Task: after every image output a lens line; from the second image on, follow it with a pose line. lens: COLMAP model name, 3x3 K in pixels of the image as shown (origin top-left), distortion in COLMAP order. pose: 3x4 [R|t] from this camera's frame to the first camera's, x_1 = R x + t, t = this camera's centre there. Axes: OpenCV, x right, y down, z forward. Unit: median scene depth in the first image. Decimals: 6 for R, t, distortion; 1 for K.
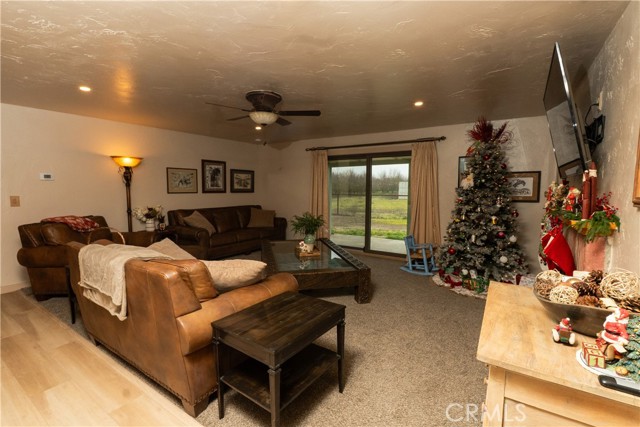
lens RADIAL K [[293.8, 0, 324.6], [0, 293.8, 208.2], [0, 0, 1]] dist [-0.007740, 0.002439]
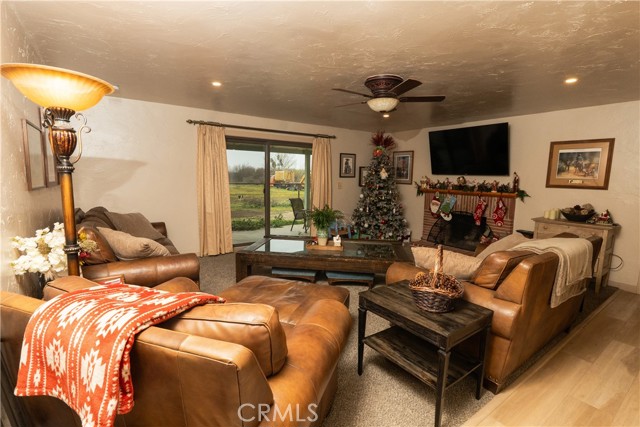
lens RADIAL K [[293.8, 0, 329.8], [0, 293.8, 206.4], [0, 0, 1]] dist [-0.007740, 0.002439]
pose [[0.357908, -0.095855, 0.928824, -0.652831], [0.049730, 0.995262, 0.083548, -0.041582], [-0.932432, 0.016288, 0.360979, 0.470444]]
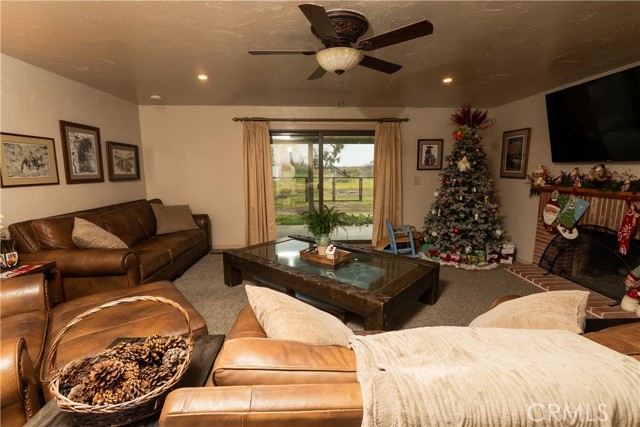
lens RADIAL K [[293.8, 0, 323.5], [0, 293.8, 213.1], [0, 0, 1]] dist [-0.007740, 0.002439]
pose [[0.804794, -0.096220, 0.585703, -0.359878], [0.049630, 0.994226, 0.095138, -0.026146], [-0.591475, -0.047499, 0.804923, 0.287722]]
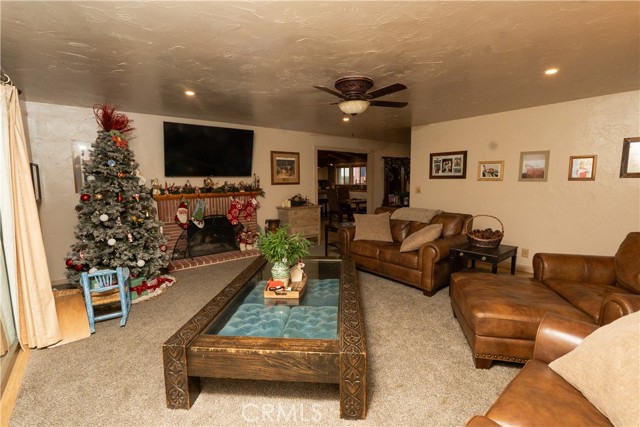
lens RADIAL K [[293.8, 0, 319.5], [0, 293.8, 215.6], [0, 0, 1]] dist [-0.007740, 0.002439]
pose [[-0.944415, -0.038554, 0.326488, -0.243833], [0.027344, 0.980447, 0.194877, -0.087950], [-0.327617, 0.192972, -0.924894, 1.115162]]
